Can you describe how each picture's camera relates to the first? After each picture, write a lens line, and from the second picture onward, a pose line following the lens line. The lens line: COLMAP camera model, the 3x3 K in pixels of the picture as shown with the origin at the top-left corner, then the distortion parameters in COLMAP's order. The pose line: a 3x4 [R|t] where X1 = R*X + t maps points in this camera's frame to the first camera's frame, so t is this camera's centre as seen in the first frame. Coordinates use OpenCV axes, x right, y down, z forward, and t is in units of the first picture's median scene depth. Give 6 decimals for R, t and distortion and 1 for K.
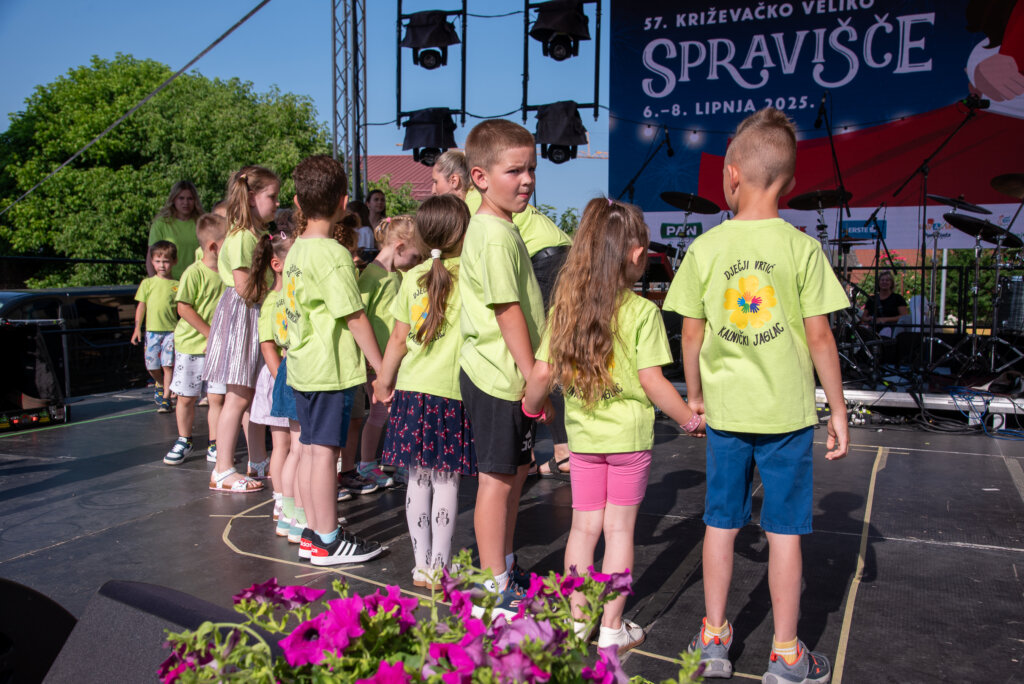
lens RADIAL K [[1002.2, 0, 512.0], [0, 1002.2, 342.0], [0, 0, 1]] dist [0.034528, 0.124079]
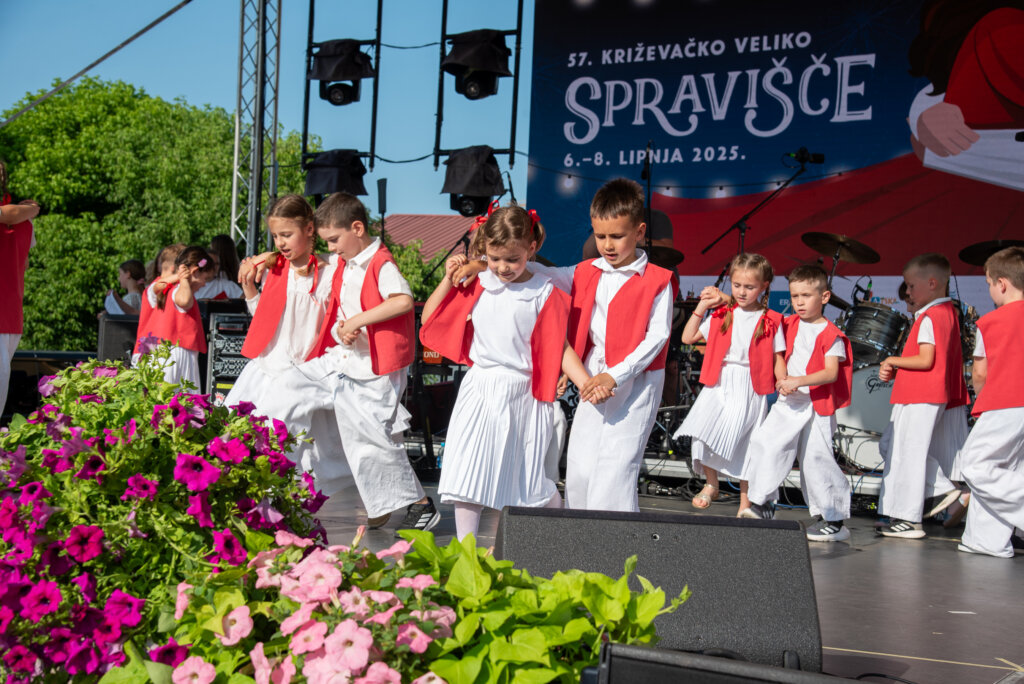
lens RADIAL K [[1461.2, 0, 512.0], [0, 1461.2, 342.0], [0, 0, 1]] dist [0.288677, -0.003559]
pose [[0.990648, 0.039936, -0.130464, 0.262077], [-0.053139, 0.993634, -0.099337, 0.055253], [0.125666, 0.105341, 0.986464, -0.238052]]
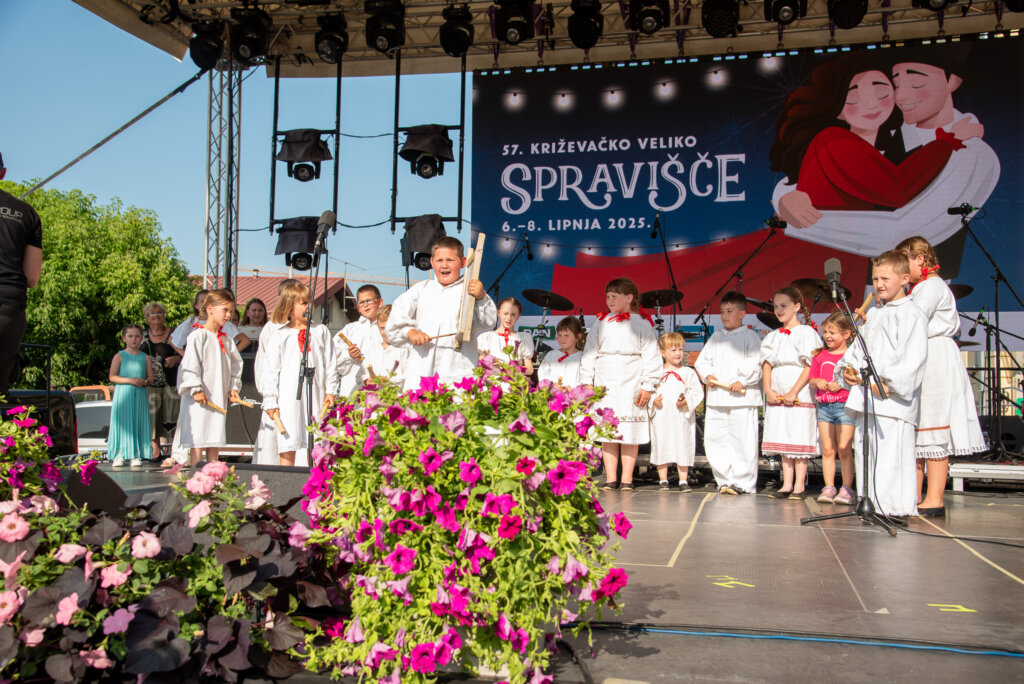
lens RADIAL K [[1042.6, 0, 512.0], [0, 1042.6, 342.0], [0, 0, 1]] dist [0.039515, 0.157216]
pose [[0.987921, 0.018595, 0.153841, -0.033182], [0.002129, 0.991052, -0.133461, 0.050963], [-0.154946, 0.132176, 0.979041, -0.109352]]
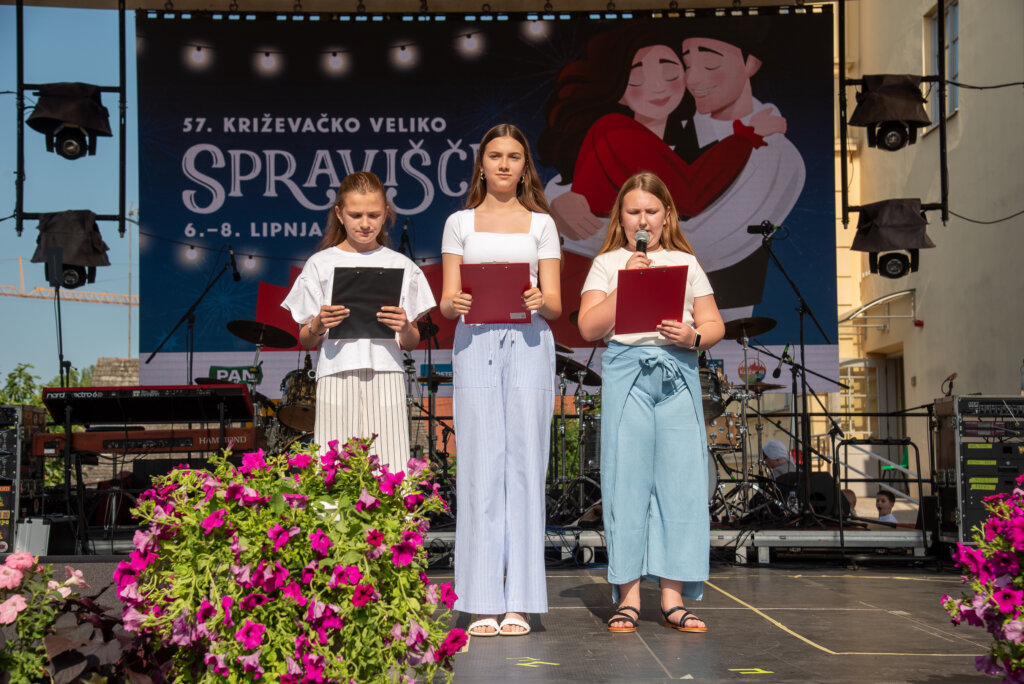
lens RADIAL K [[1508.9, 0, 512.0], [0, 1508.9, 342.0], [0, 0, 1]] dist [0.238897, 0.498814]
pose [[0.925540, 0.017740, 0.378235, -0.090199], [0.042288, 0.987810, -0.149811, 0.055974], [-0.376282, 0.154651, 0.913507, -0.209197]]
